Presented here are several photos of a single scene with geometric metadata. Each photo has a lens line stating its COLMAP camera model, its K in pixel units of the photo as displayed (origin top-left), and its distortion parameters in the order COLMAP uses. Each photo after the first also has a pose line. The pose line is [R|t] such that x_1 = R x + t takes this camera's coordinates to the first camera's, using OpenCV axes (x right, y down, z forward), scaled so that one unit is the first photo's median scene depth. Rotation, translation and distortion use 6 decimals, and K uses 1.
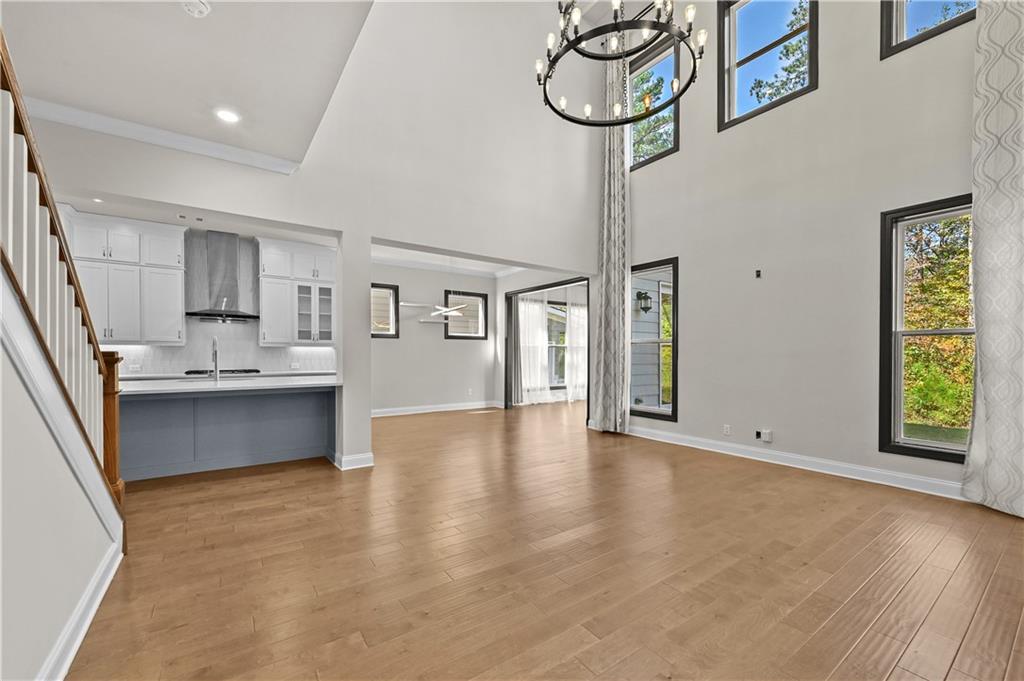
lens RADIAL K [[409.0, 0, 518.4], [0, 409.0, 359.3], [0, 0, 1]] dist [-0.000792, 0.000595]
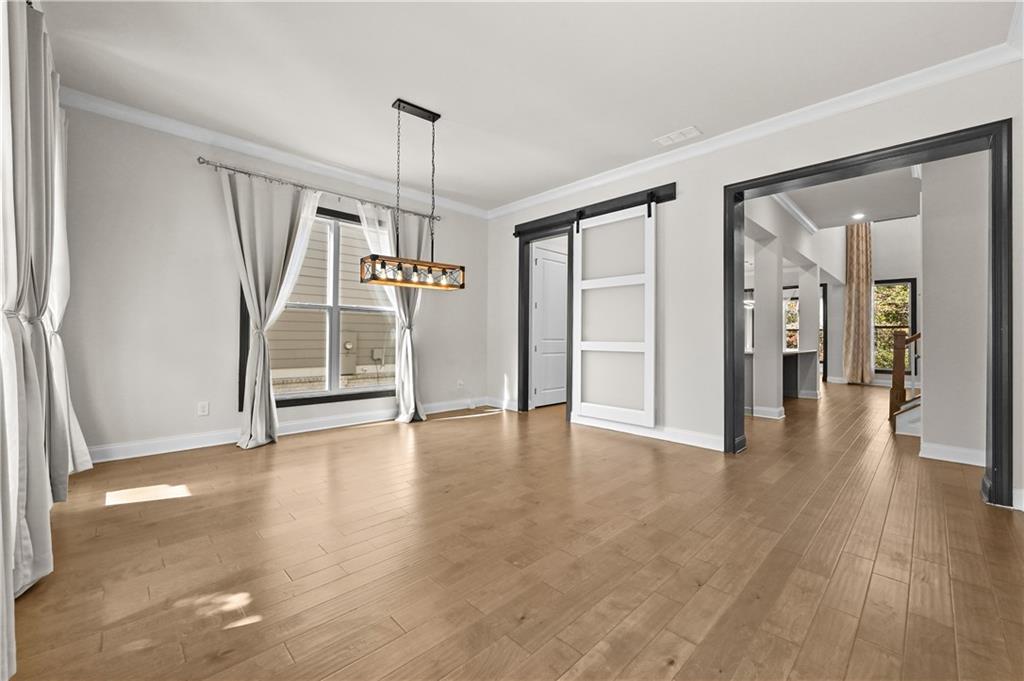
lens RADIAL K [[409.0, 0, 517.1], [0, 409.0, 333.5], [0, 0, 1]] dist [-0.000792, 0.000595]
pose [[0.978509, -0.004991, 0.206144, -1.568077], [0.005836, 0.999977, -0.003488, -0.022427], [-0.206122, 0.004616, 0.978515, -0.320827]]
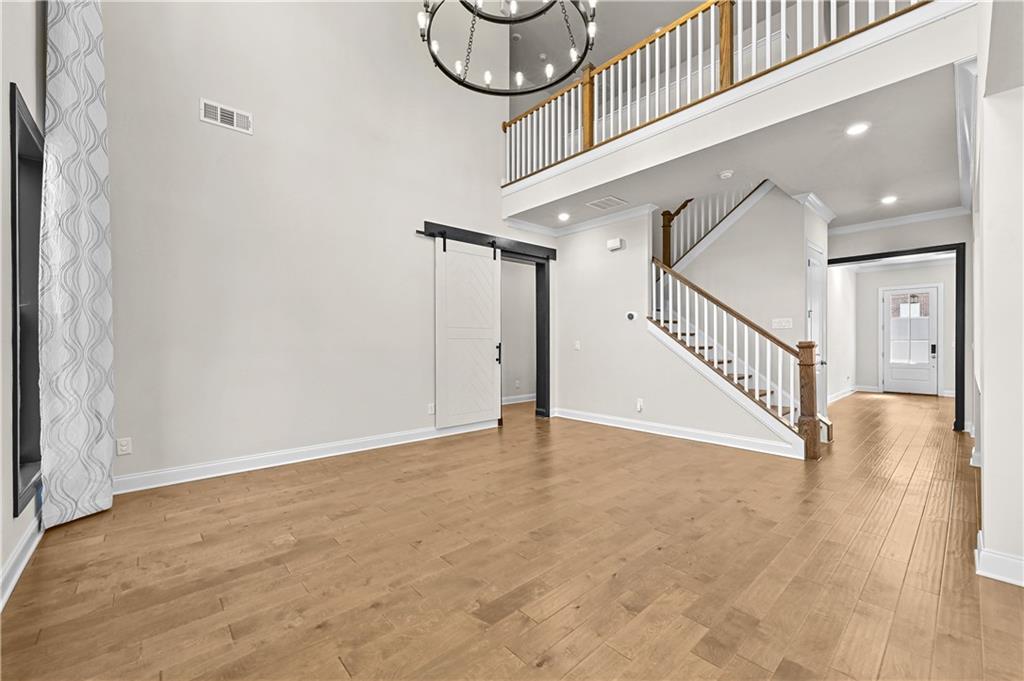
lens RADIAL K [[409.0, 0, 507.3], [0, 409.0, 344.9], [0, 0, 1]] dist [-0.000792, 0.000595]
pose [[-0.995695, -0.002038, -0.092669, 0.189387], [-0.003733, 0.999829, 0.018124, -0.013912], [0.092616, 0.018392, -0.995532, 1.105302]]
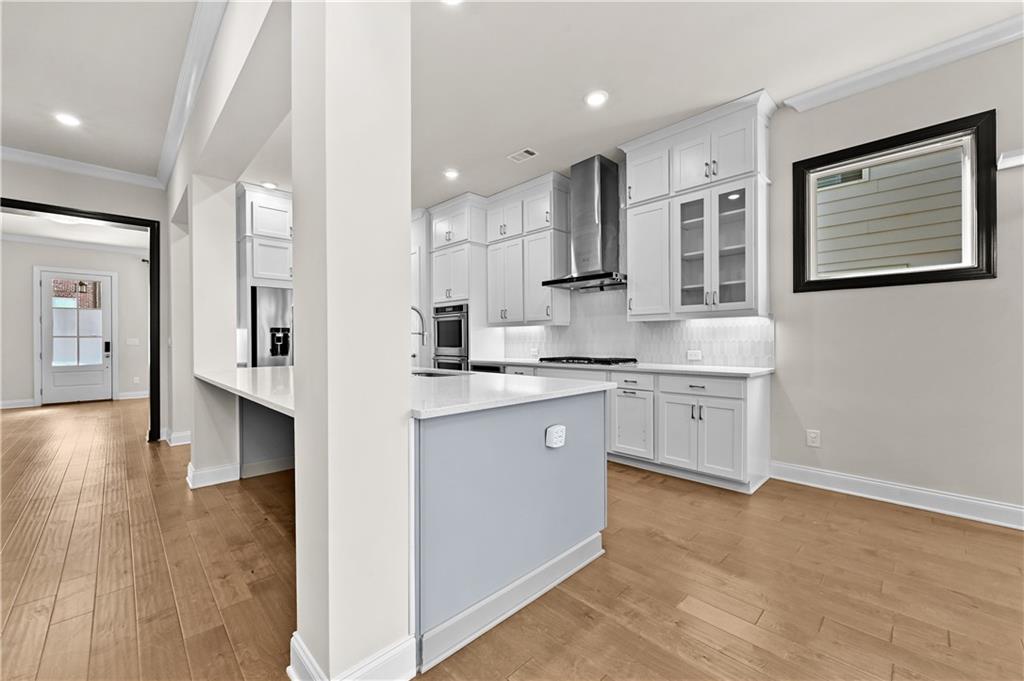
lens RADIAL K [[409.0, 0, 511.7], [0, 409.0, 339.2], [0, 0, 1]] dist [-0.000792, 0.000595]
pose [[0.137918, -0.007746, -0.990413, -0.051562], [-0.006705, 0.999939, -0.008755, 0.000807], [0.990421, 0.007848, 0.137858, 0.839151]]
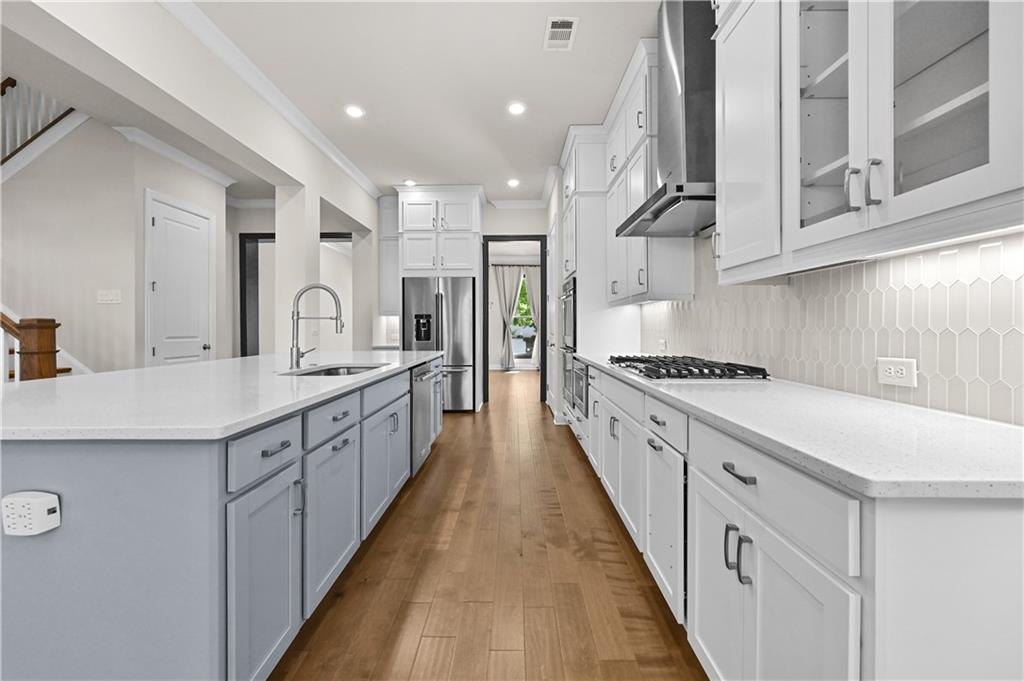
lens RADIAL K [[409.0, 0, 512.5], [0, 409.0, 325.2], [0, 0, 1]] dist [-0.000792, 0.000595]
pose [[-0.597646, -0.007725, -0.801723, -0.365419], [-0.009876, 0.999949, -0.002273, -0.003608], [0.801699, 0.006560, -0.597692, 1.191110]]
